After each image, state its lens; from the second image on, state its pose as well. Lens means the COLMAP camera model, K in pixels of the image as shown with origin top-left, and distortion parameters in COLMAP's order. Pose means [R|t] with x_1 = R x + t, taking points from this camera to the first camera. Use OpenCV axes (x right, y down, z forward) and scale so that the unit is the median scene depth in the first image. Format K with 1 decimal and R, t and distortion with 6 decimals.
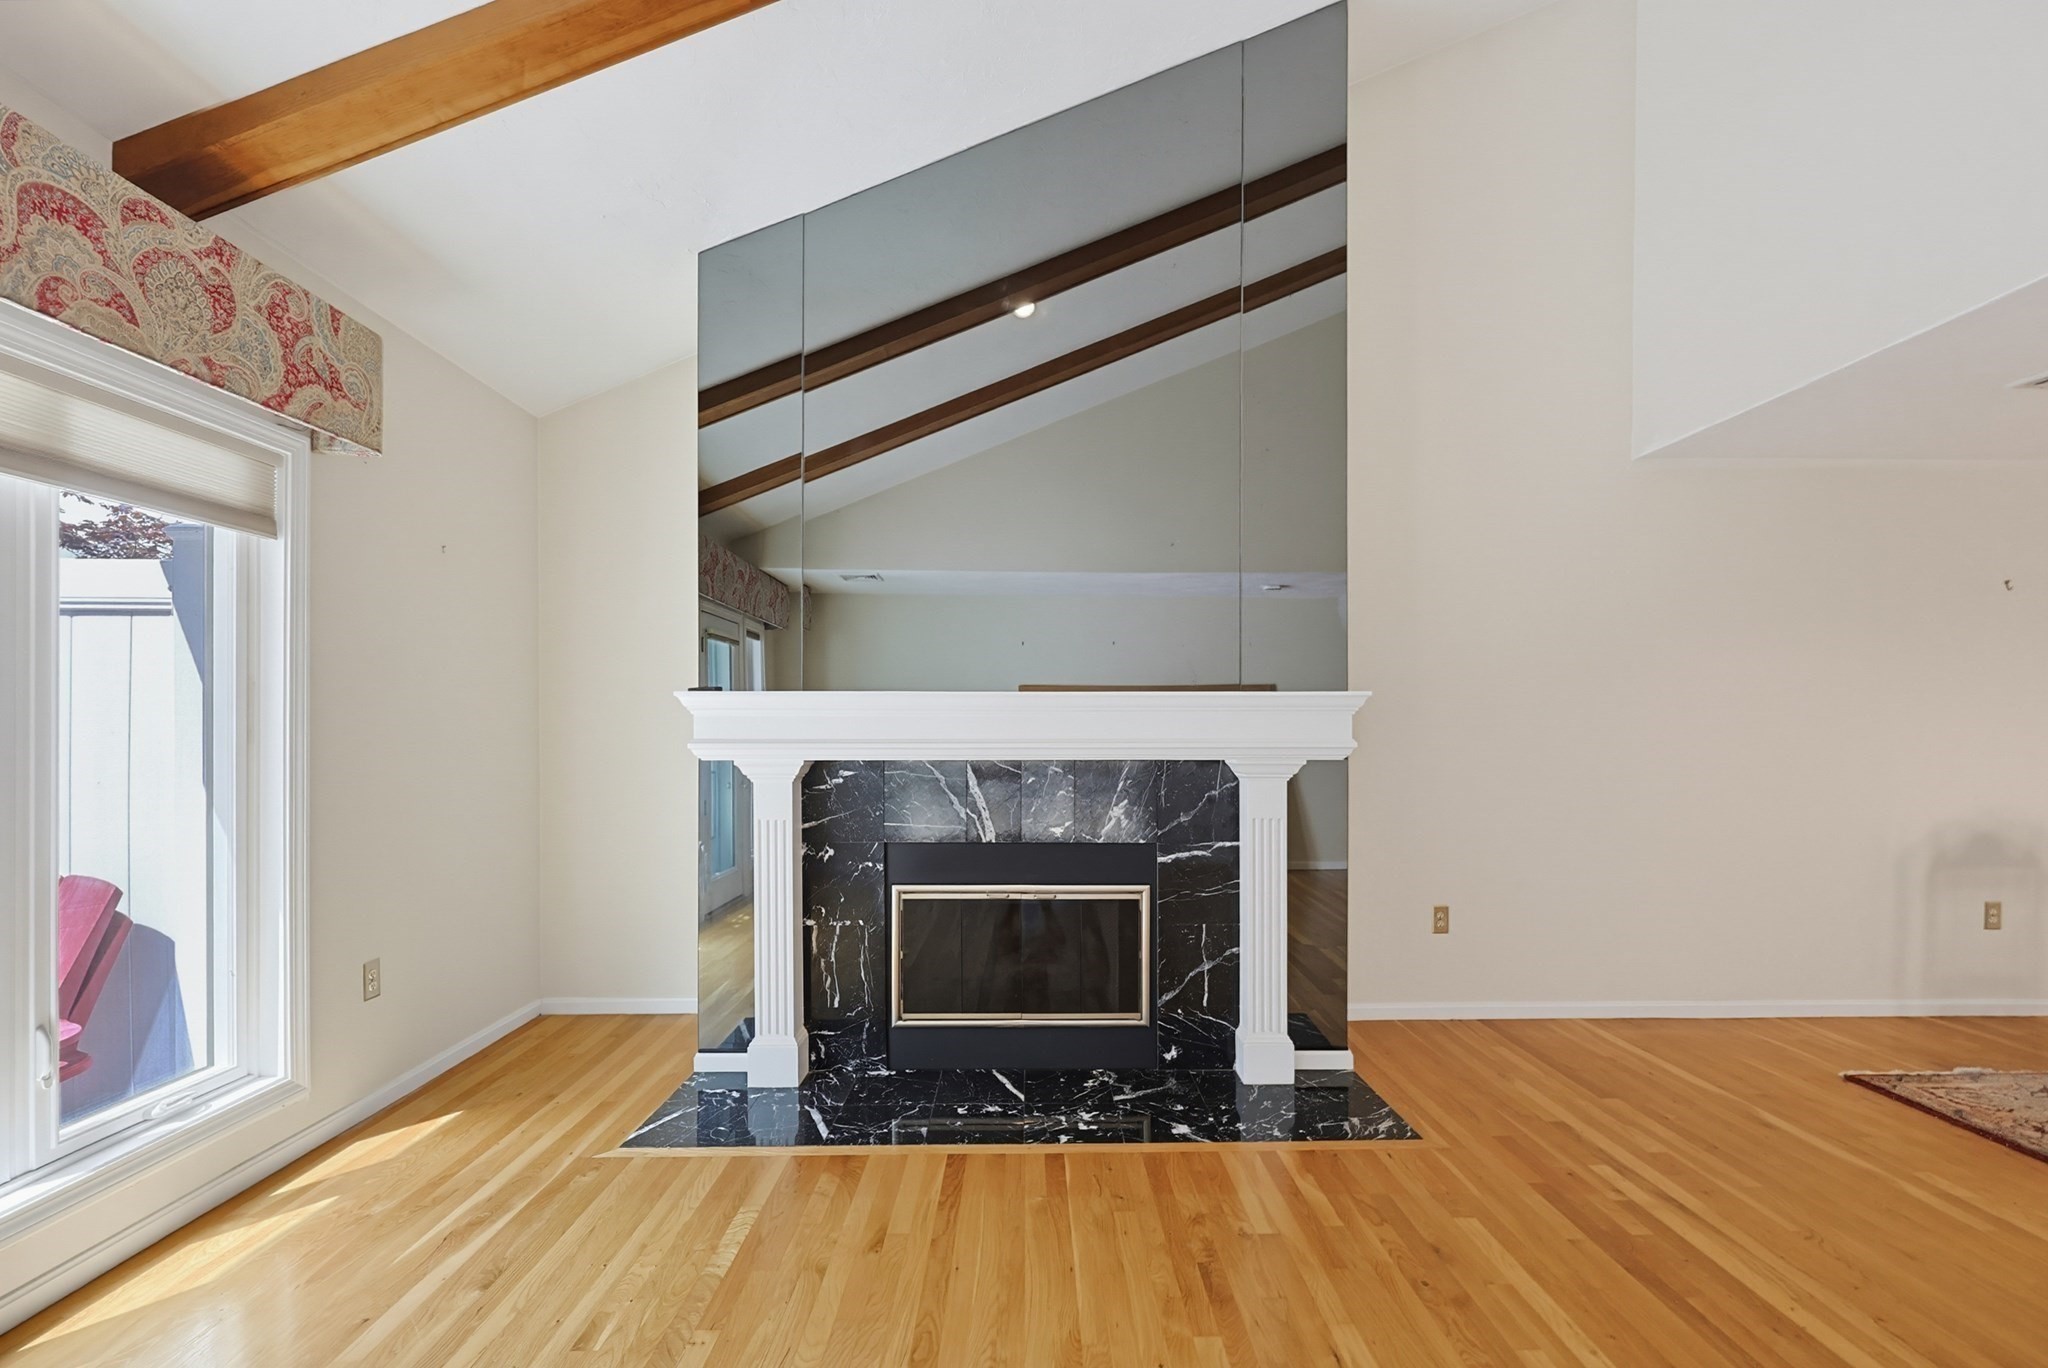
lens RADIAL K [[854.2, 0, 840.4], [0, 854.2, 730.6], [0, 0, 1]] dist [0.001122, 0.000235]
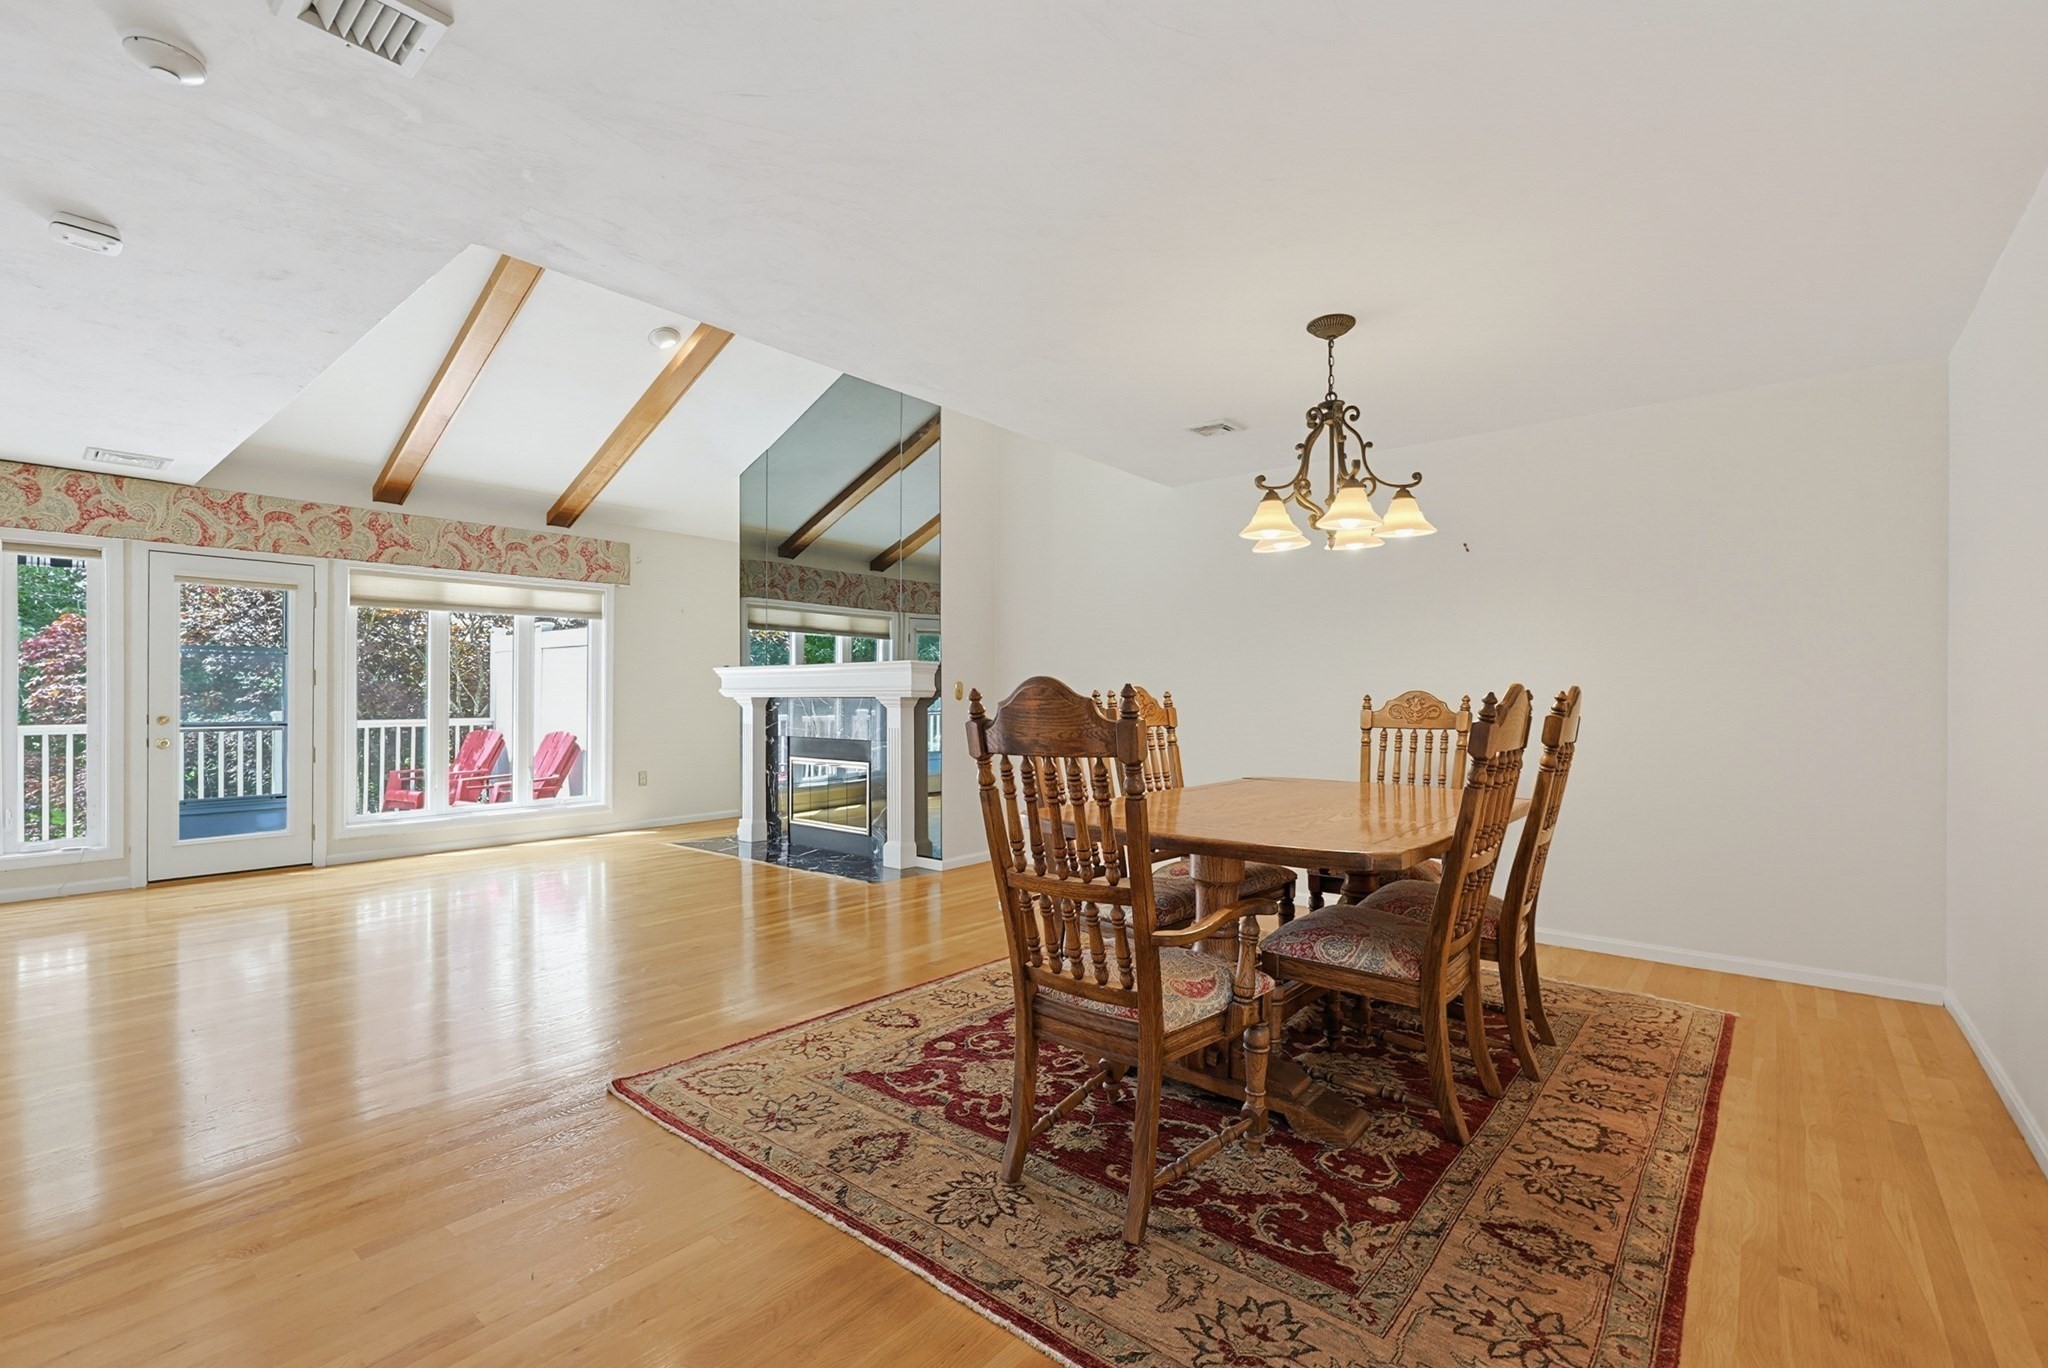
lens RADIAL K [[892.8, 0, 1029.1], [0, 892.8, 695.4], [0, 0, 1]] dist [-0.000358, 0.000026]
pose [[0.757817, -0.001301, -0.652466, 1.970567], [-0.003728, 0.999973, -0.006324, 0.040751], [0.652456, 0.007225, 0.757792, -0.299770]]
